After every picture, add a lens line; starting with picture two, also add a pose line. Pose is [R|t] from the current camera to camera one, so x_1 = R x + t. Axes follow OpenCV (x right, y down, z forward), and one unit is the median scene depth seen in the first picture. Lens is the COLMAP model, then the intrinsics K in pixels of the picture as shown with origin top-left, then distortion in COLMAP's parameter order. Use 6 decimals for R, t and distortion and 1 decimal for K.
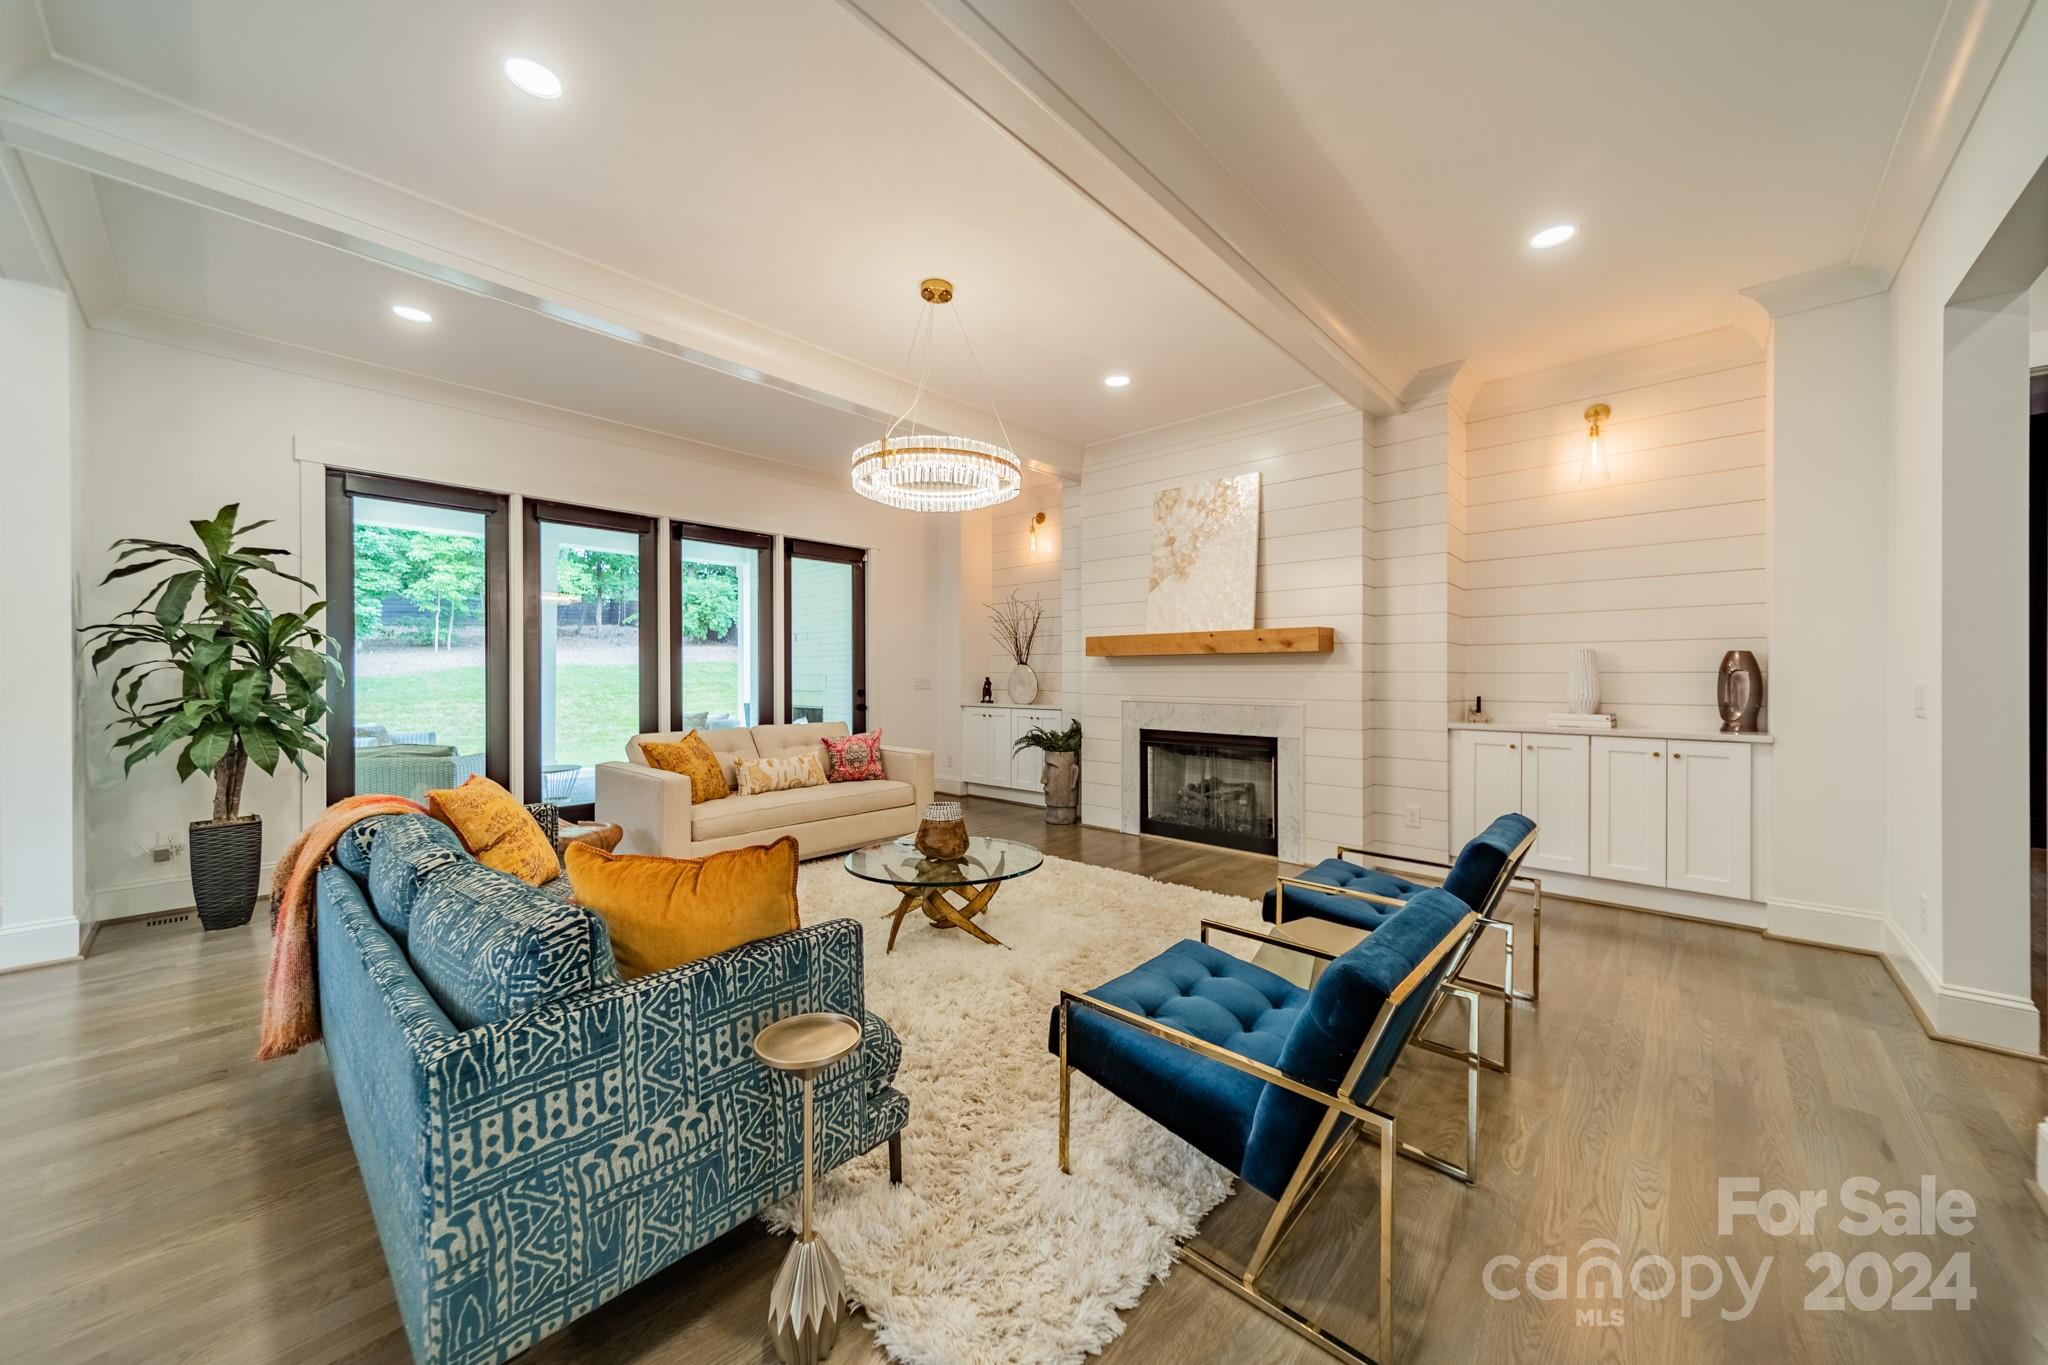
lens RADIAL K [[732.9, 0, 1024.5], [0, 732.9, 678.4], [0, 0, 1]] dist [0.010052, -0.000325]
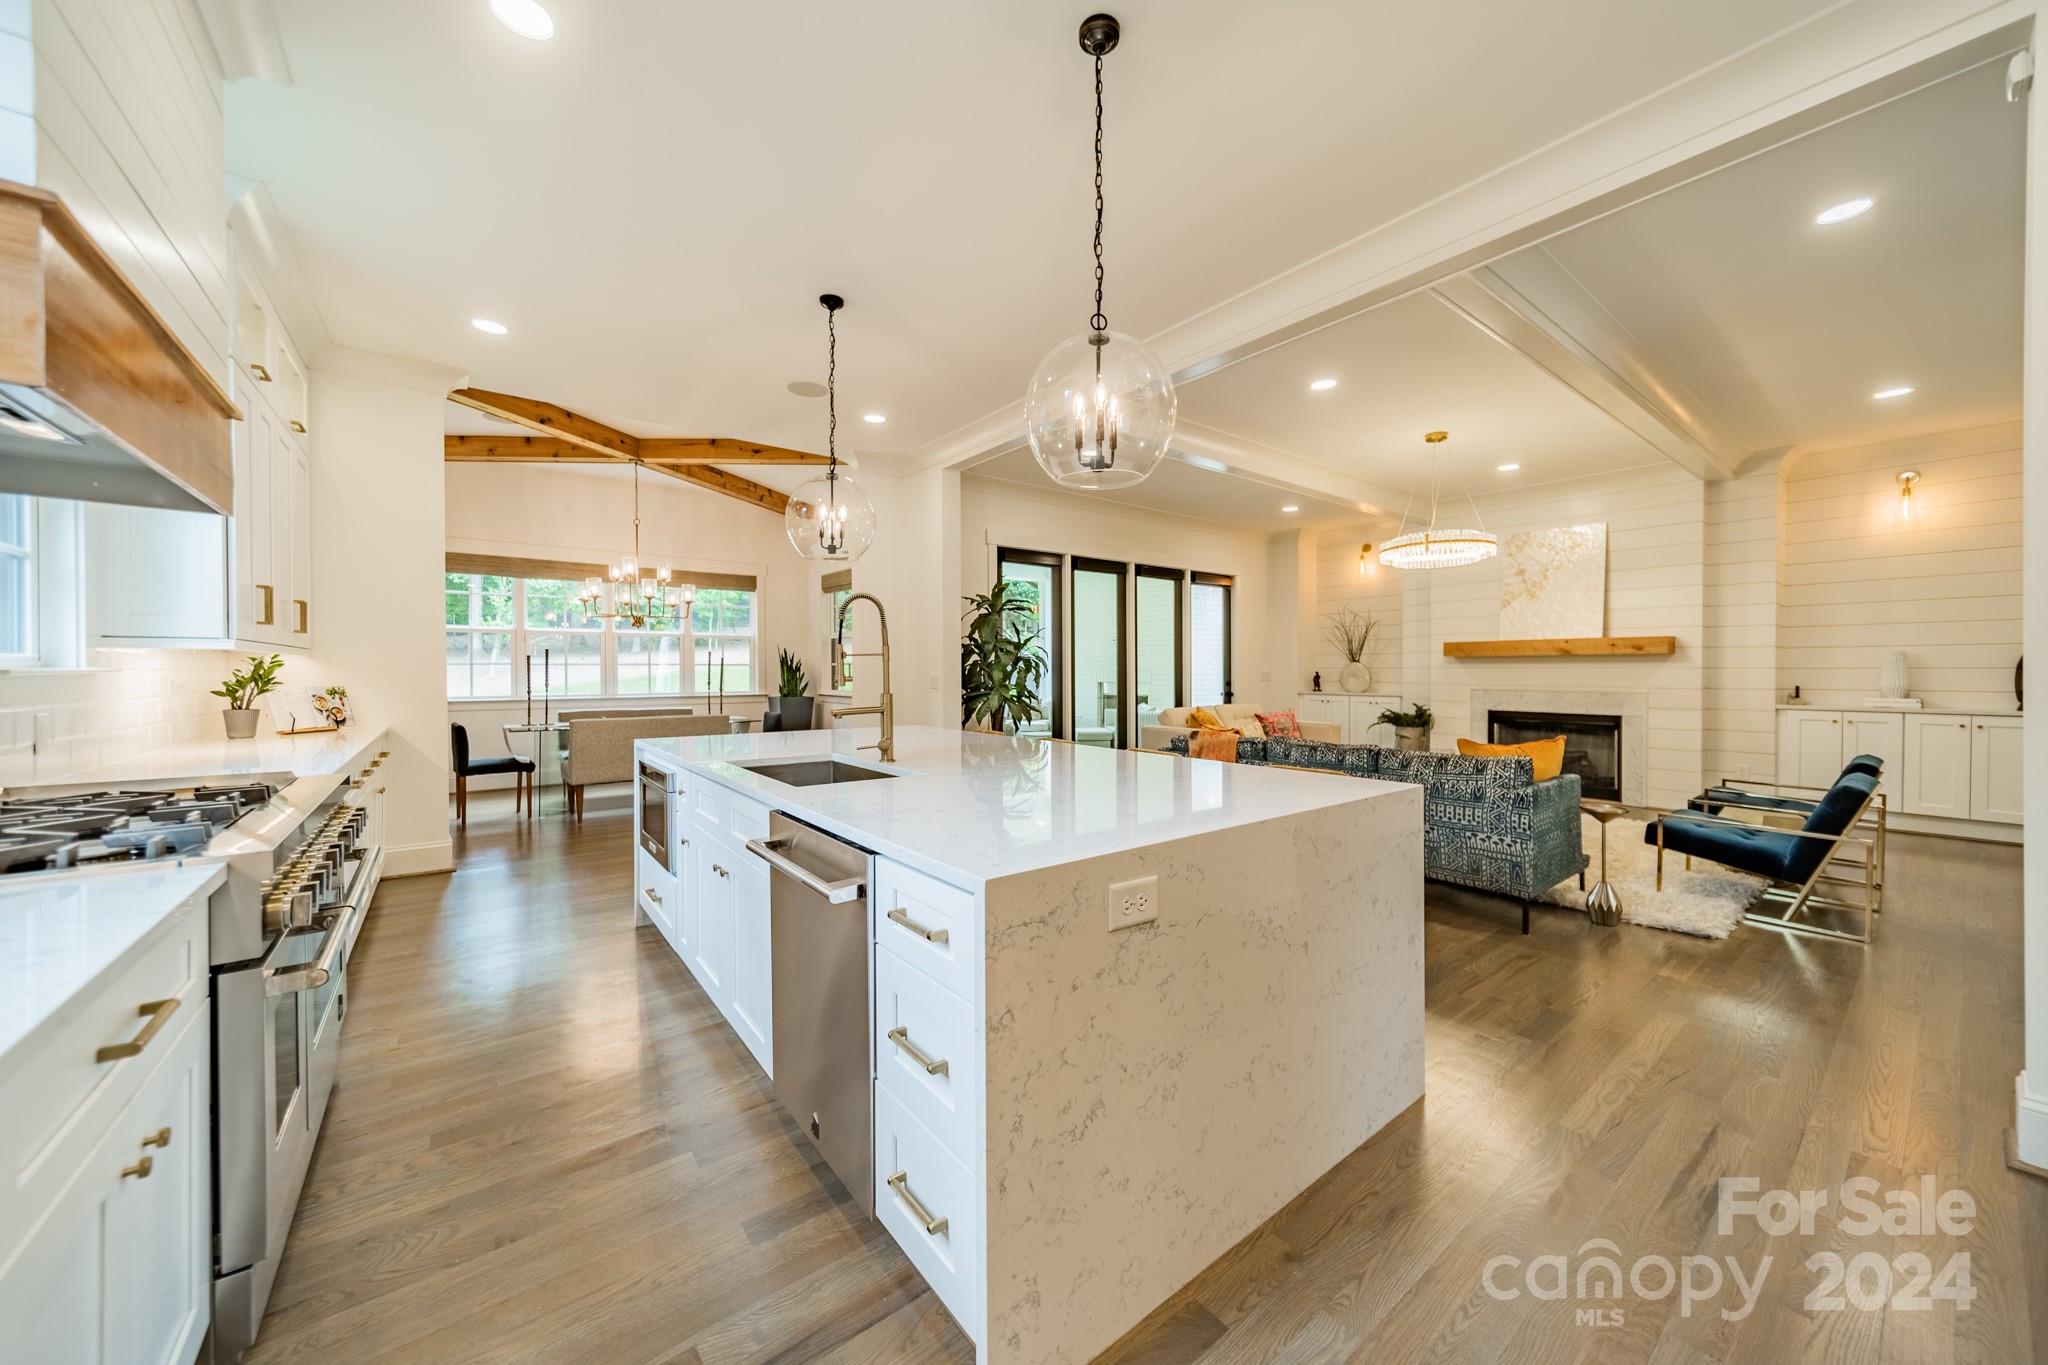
lens RADIAL K [[732.9, 0, 1017.4], [0, 732.9, 680.8], [0, 0, 1]] dist [0.010052, -0.000325]
pose [[0.986379, 0.001907, -0.164479, -0.584467], [-0.000032, 0.999935, 0.011401, -0.000349], [0.164490, -0.011241, 0.986315, -0.591653]]
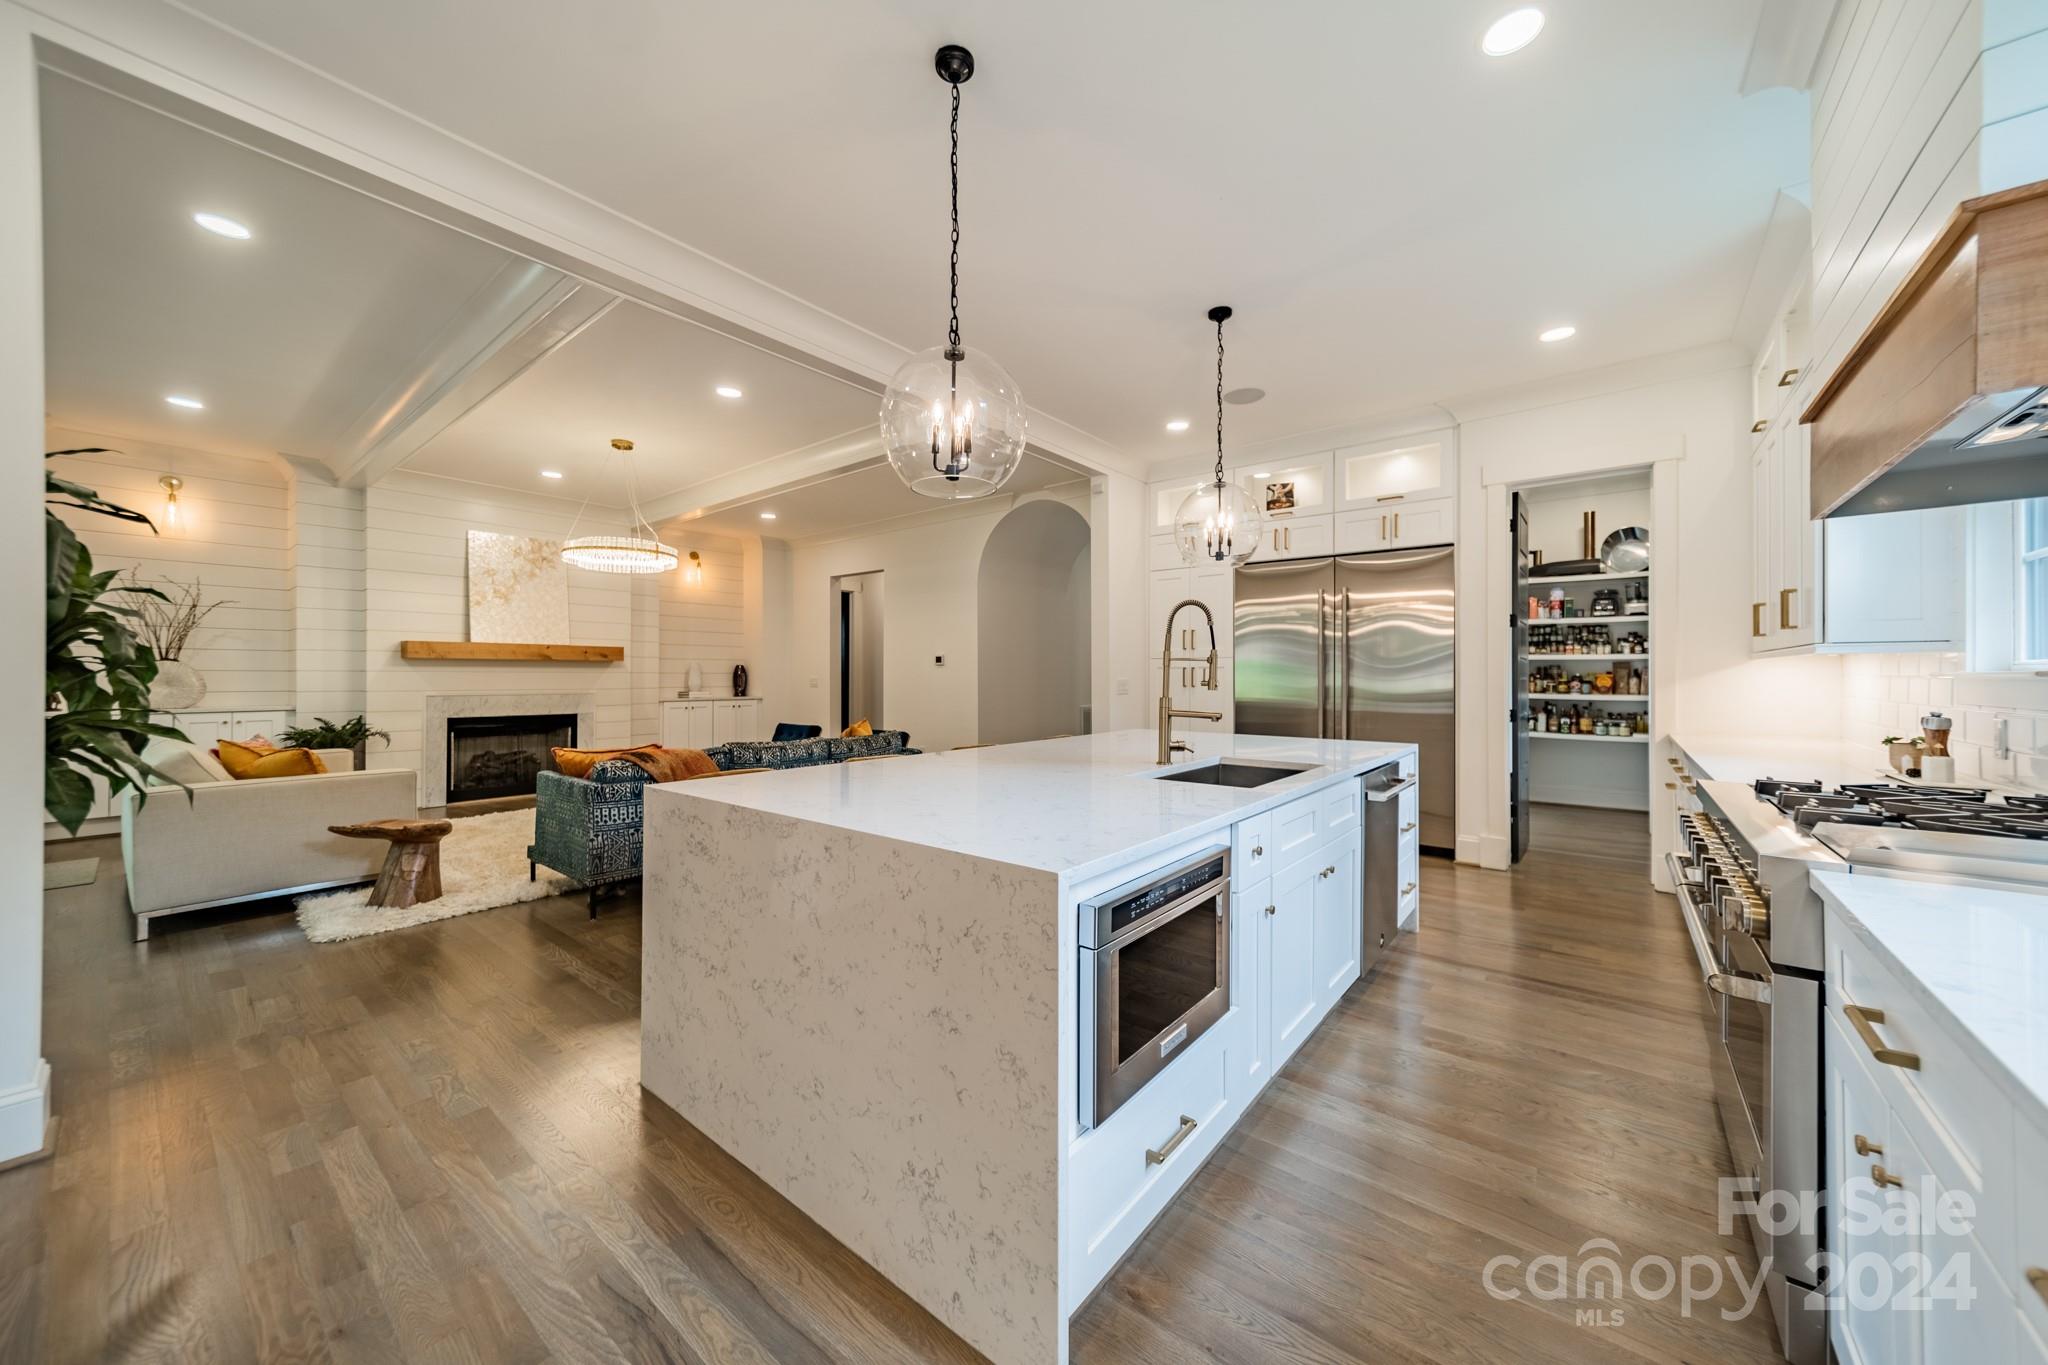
lens RADIAL K [[732.9, 0, 1030.0], [0, 732.9, 679.1], [0, 0, 1]] dist [0.010052, -0.000325]
pose [[-0.085645, -0.007021, 0.996301, -1.413388], [0.000935, 0.999974, 0.007127, -0.004640], [-0.996325, 0.001542, -0.085637, 0.169631]]
